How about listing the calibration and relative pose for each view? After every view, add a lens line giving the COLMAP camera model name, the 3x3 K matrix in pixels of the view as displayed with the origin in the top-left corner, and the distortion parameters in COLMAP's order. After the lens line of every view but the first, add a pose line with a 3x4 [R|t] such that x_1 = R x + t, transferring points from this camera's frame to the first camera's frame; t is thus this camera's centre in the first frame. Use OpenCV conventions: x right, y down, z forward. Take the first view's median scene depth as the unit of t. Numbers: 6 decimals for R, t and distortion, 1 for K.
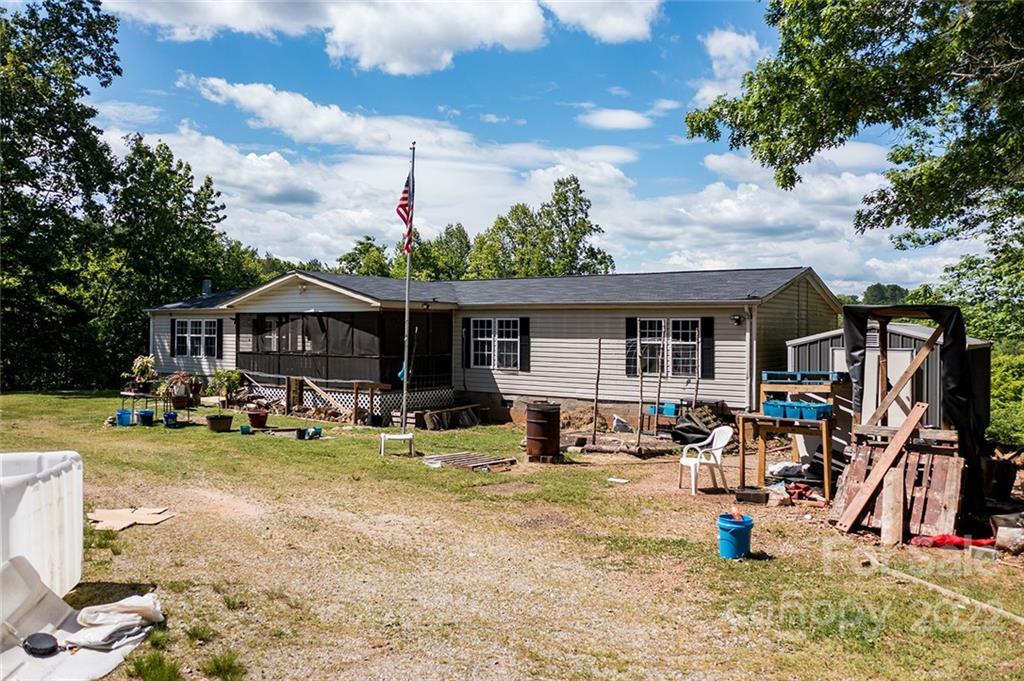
lens RADIAL K [[821.9, 0, 512.0], [0, 821.9, 340.5], [0, 0, 1]] dist [-0.004314, -0.005612]
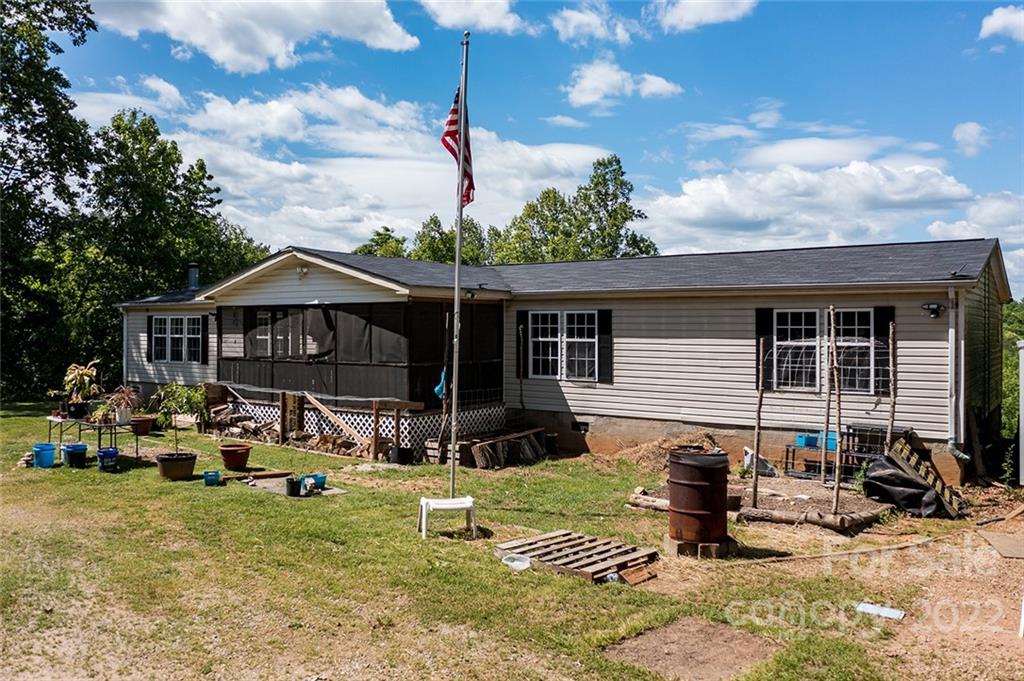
lens RADIAL K [[821.7, 0, 512.0], [0, 821.7, 340.5], [0, 0, 1]] dist [-0.008718, 0.001246]
pose [[0.999834, -0.004350, -0.017706, -0.054463], [0.004388, 0.999988, 0.002119, -0.002469], [0.017696, -0.002197, 0.999841, 0.267495]]
